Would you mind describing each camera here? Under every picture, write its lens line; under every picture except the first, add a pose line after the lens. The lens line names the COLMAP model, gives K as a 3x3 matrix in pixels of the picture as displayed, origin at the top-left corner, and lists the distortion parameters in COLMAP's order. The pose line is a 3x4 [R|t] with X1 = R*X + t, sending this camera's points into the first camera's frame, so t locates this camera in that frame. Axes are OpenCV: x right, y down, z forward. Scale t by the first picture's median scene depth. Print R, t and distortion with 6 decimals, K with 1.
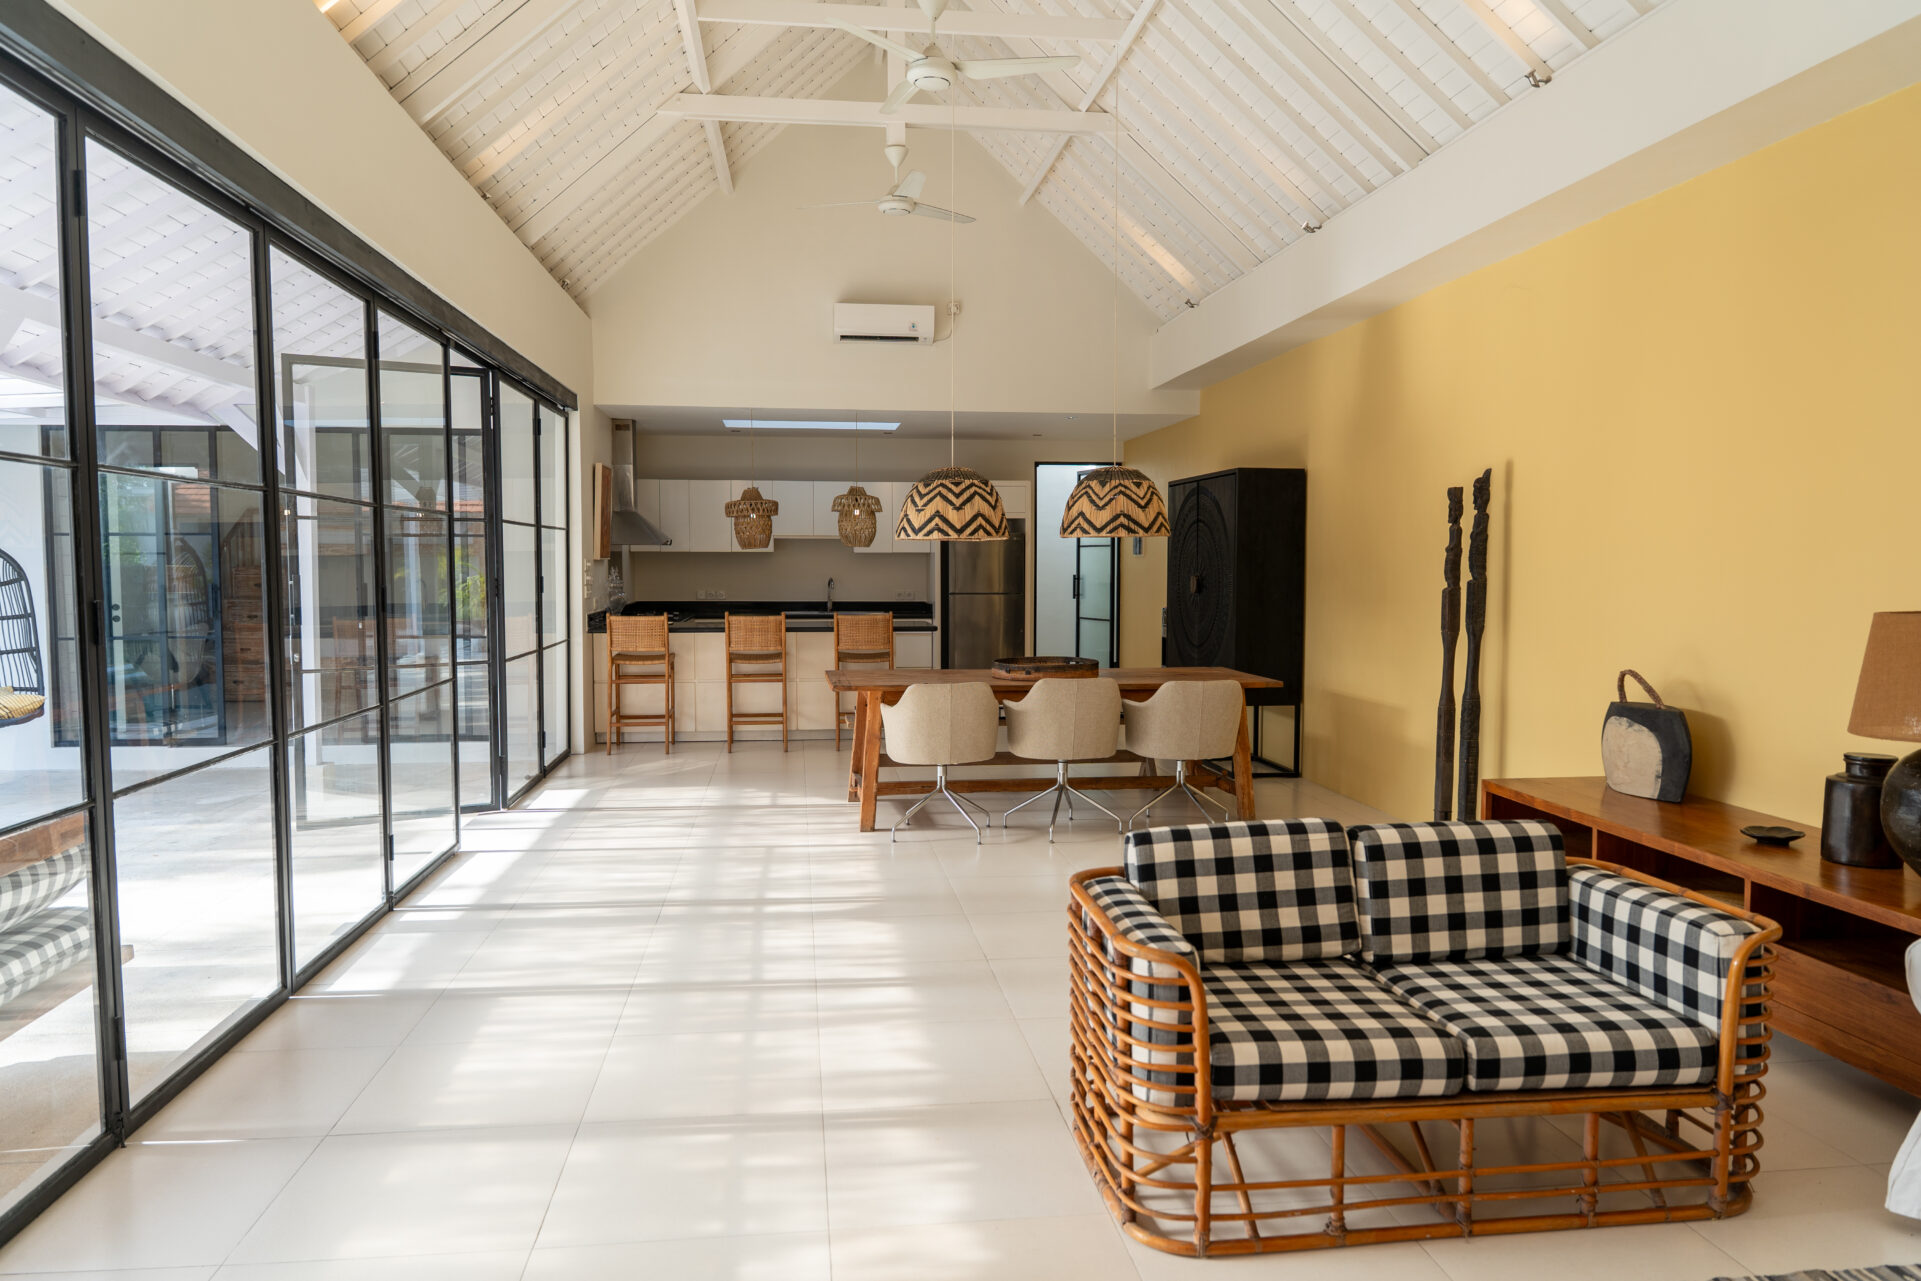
lens RADIAL K [[1296.7, 0, 960.5], [0, 1296.7, 640.5], [0, 0, 1]] dist [0.028400, -0.038704]
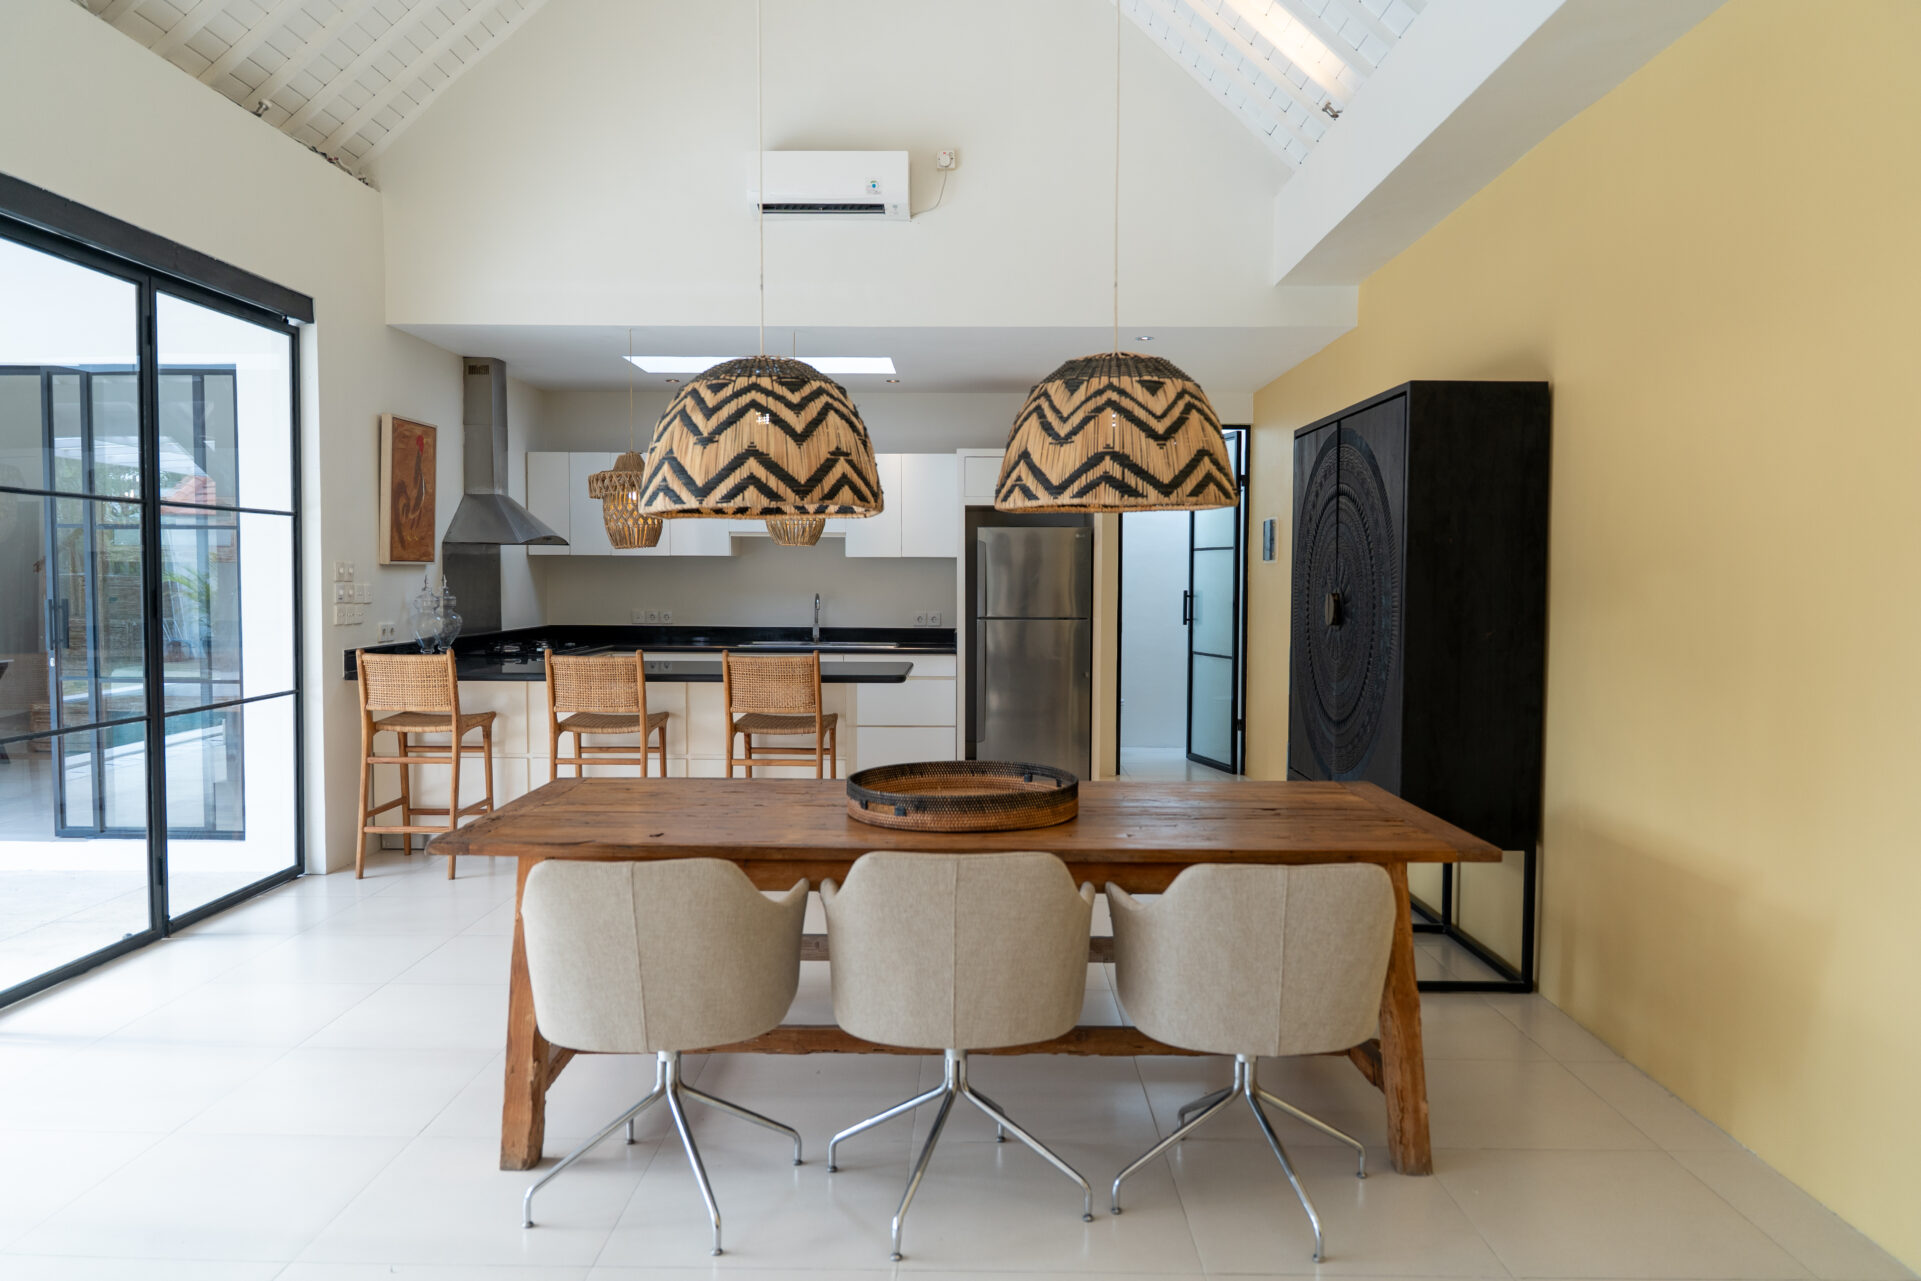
lens RADIAL K [[1296.7, 0, 960.5], [0, 1296.7, 640.5], [0, 0, 1]] dist [0.028400, -0.038704]
pose [[0.988733, 0.011302, -0.149263, 0.107855], [-0.012805, 0.999876, -0.009117, -0.023608], [0.149141, 0.010925, 0.988756, 0.436085]]
